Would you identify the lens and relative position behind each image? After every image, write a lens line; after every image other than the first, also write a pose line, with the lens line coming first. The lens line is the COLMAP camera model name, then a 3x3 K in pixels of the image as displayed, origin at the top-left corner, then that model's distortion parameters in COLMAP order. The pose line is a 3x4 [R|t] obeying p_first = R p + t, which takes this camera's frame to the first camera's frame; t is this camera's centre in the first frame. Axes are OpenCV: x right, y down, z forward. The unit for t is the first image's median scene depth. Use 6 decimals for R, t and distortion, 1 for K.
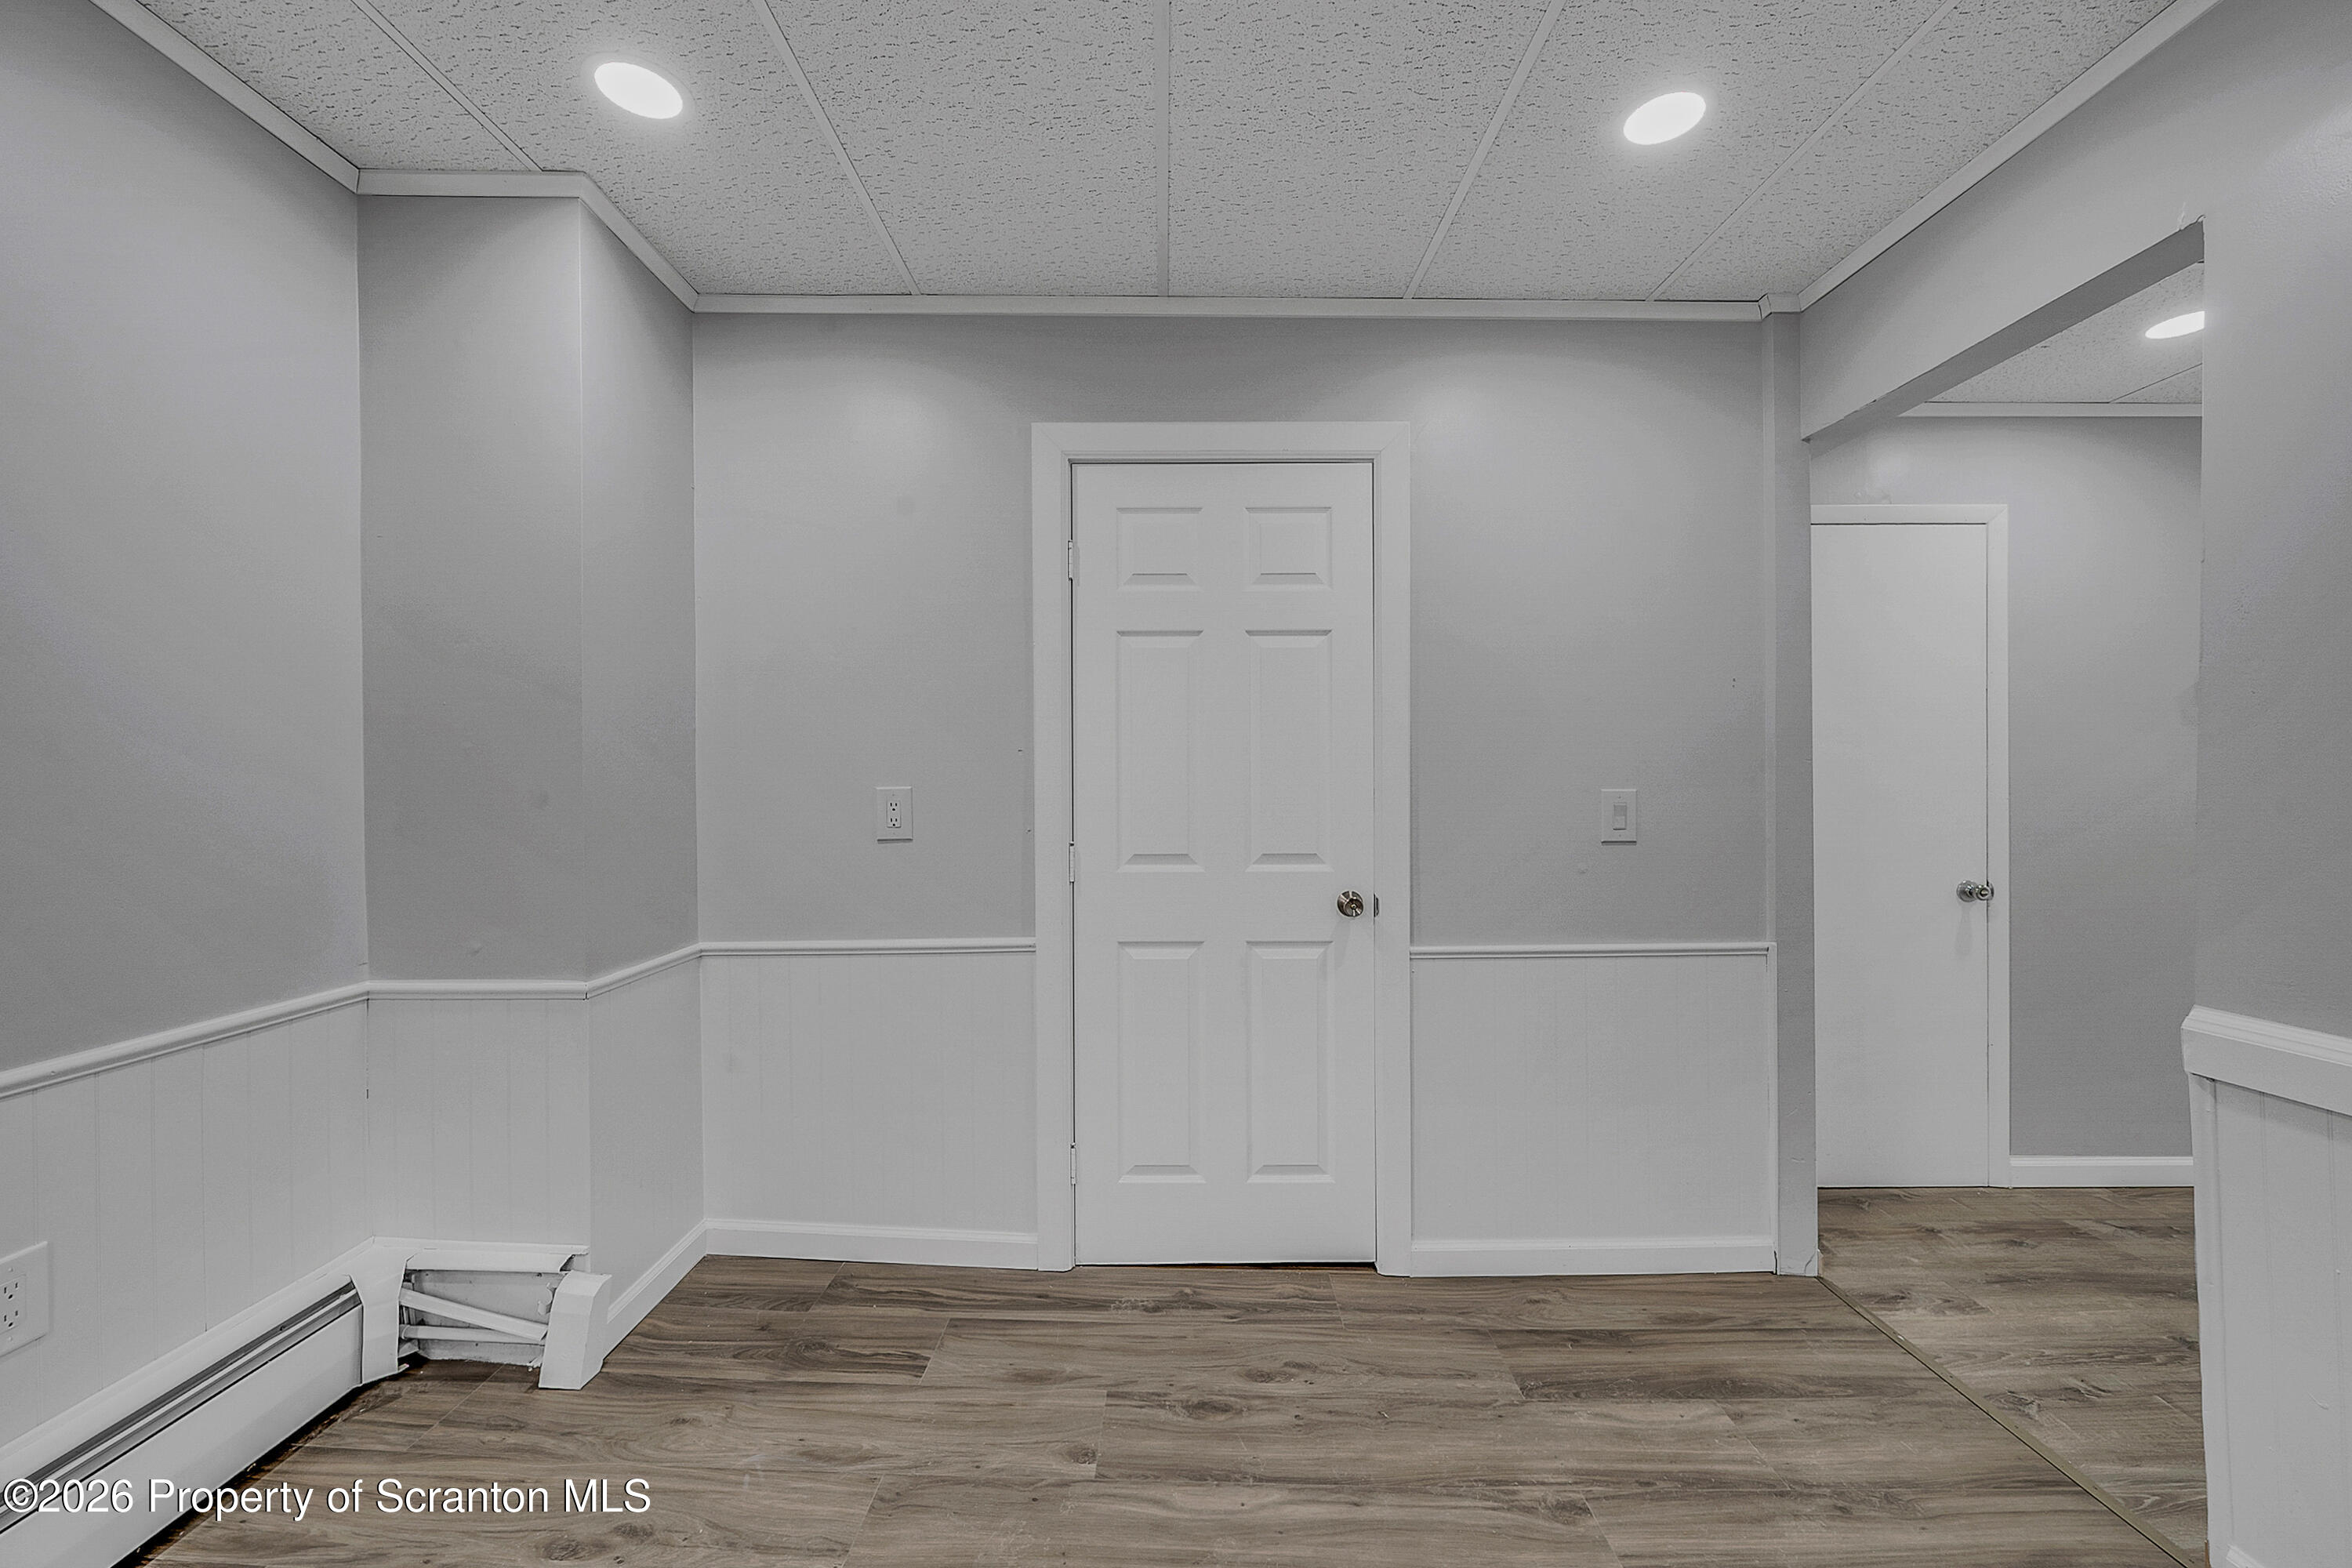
lens RADIAL K [[941.4, 0, 1189.6], [0, 941.4, 782.7], [0, 0, 1]] dist [0.000438, 0.000018]
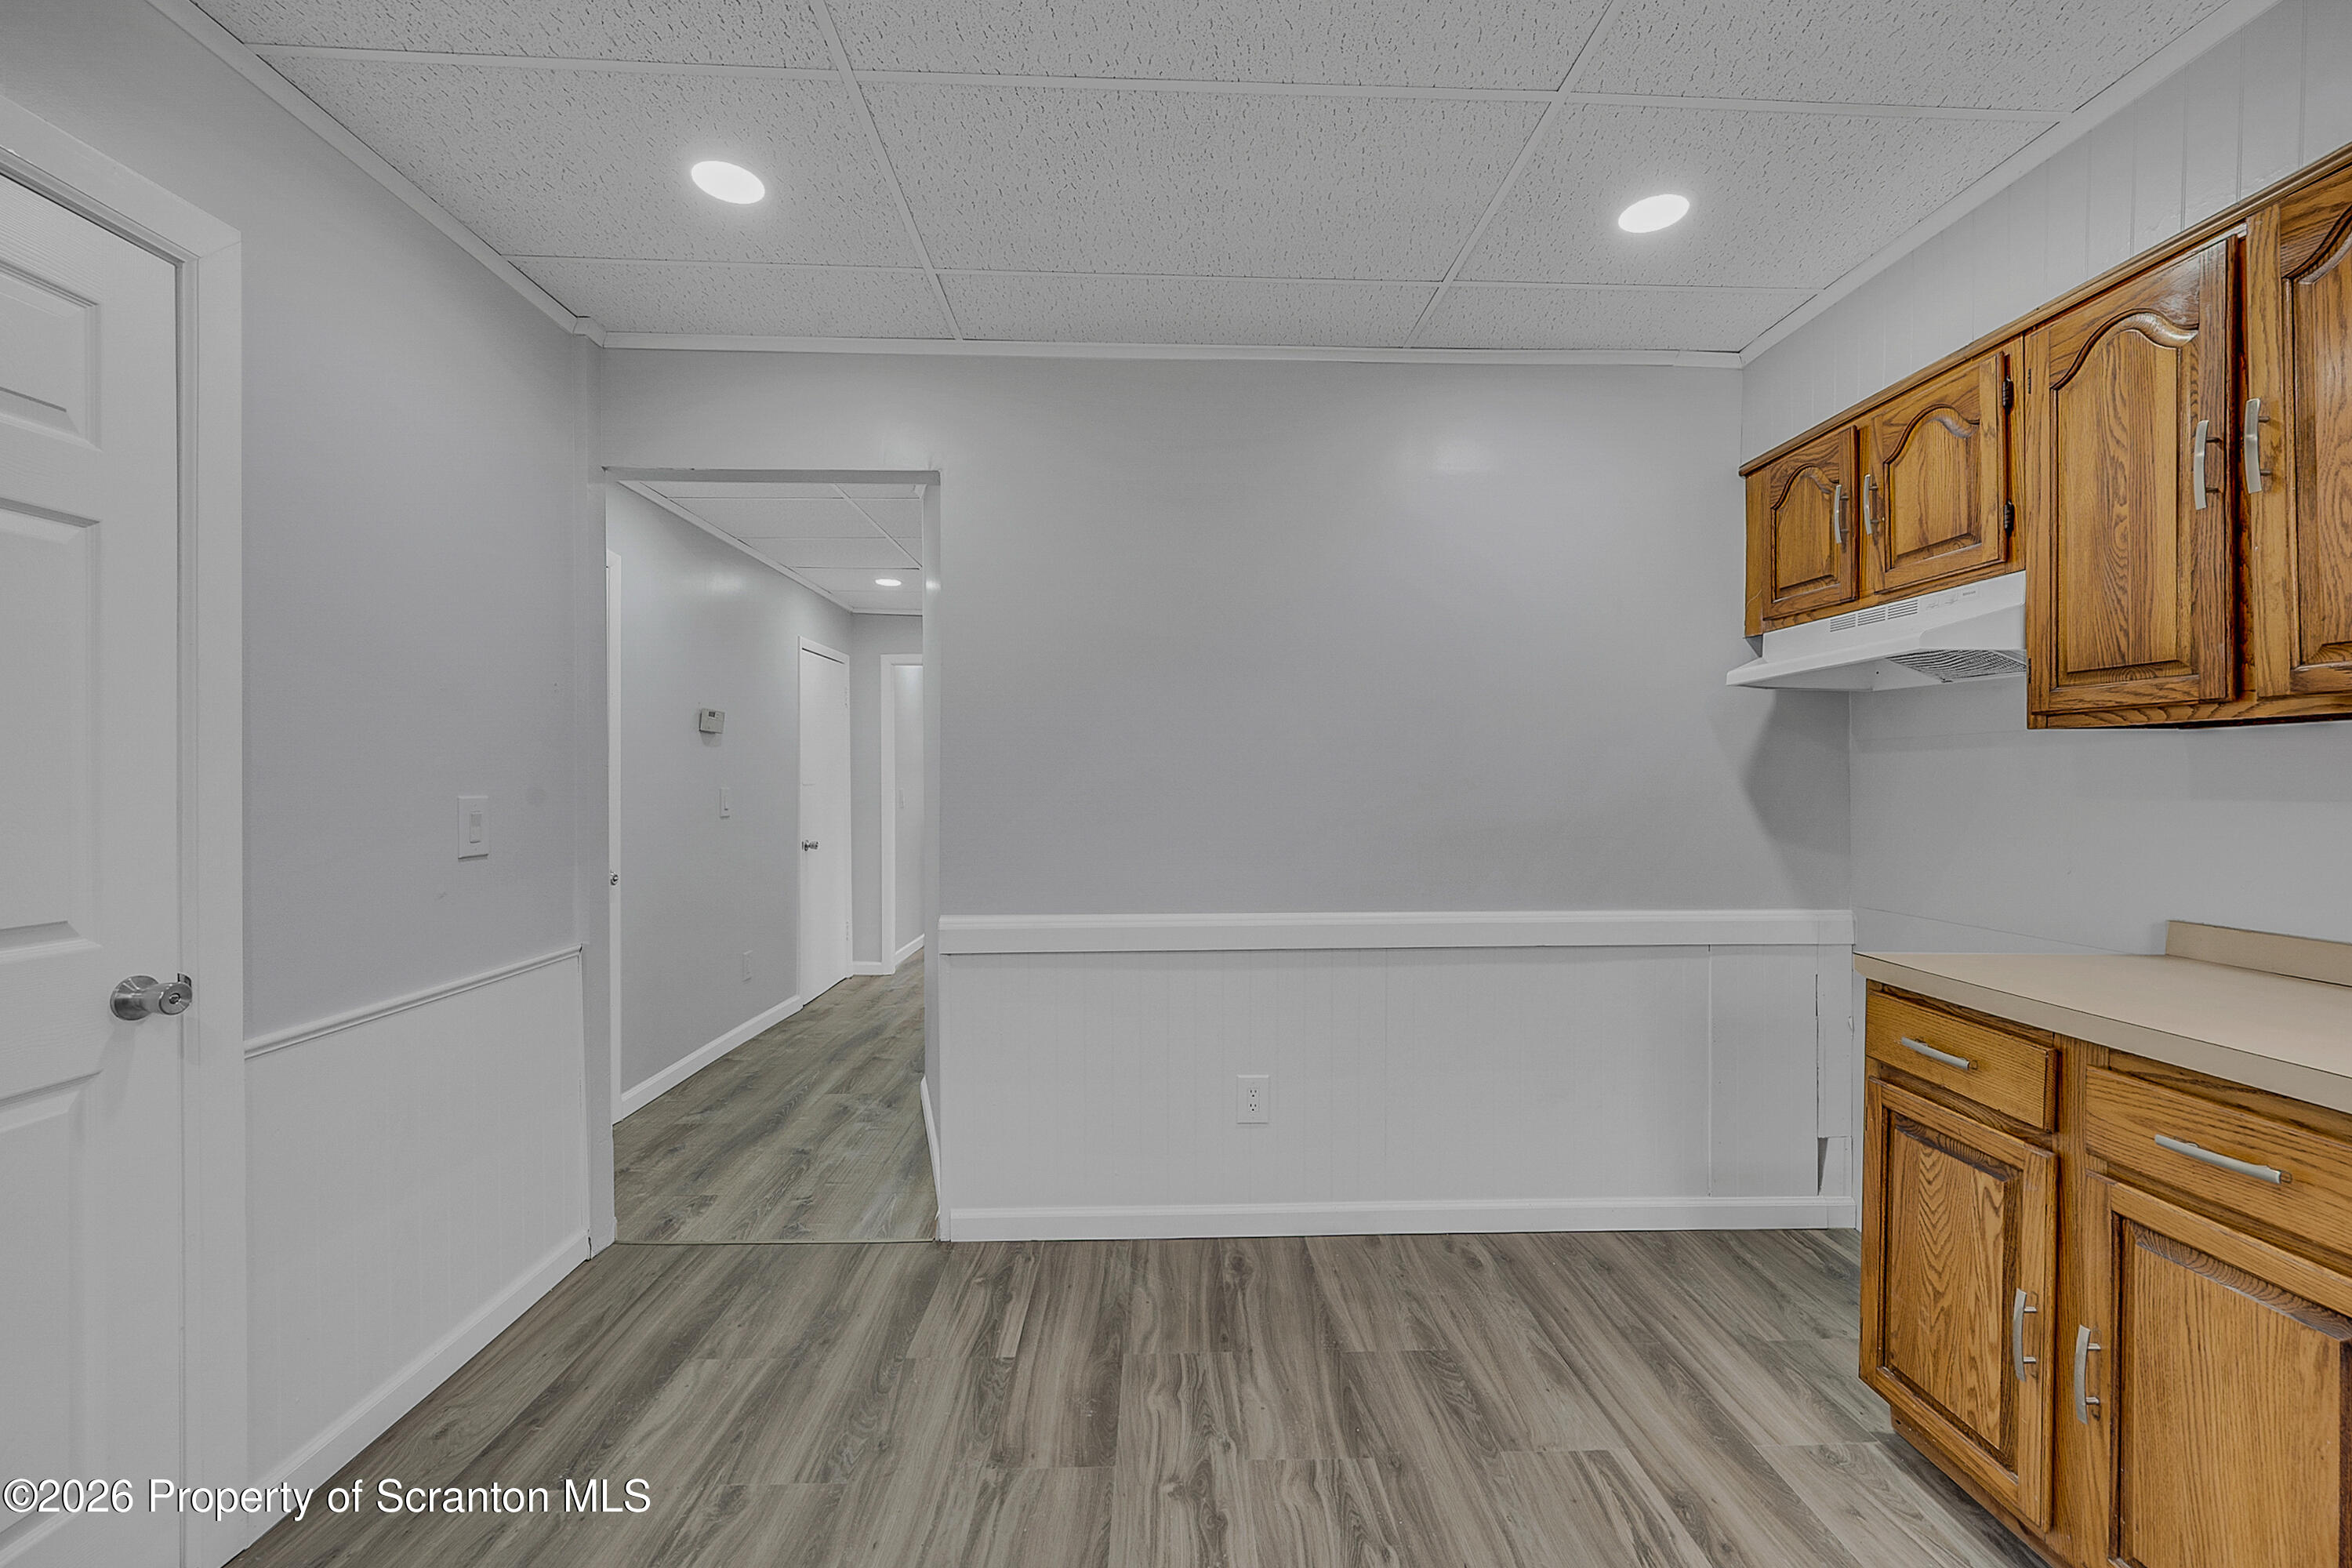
lens RADIAL K [[941.4, 0, 1189.6], [0, 941.4, 782.7], [0, 0, 1]] dist [0.000438, 0.000018]
pose [[-0.025076, 0.000602, 0.999685, -0.502462], [0.001396, 0.999999, -0.000567, -0.004479], [-0.999685, 0.001381, -0.025077, 0.418645]]
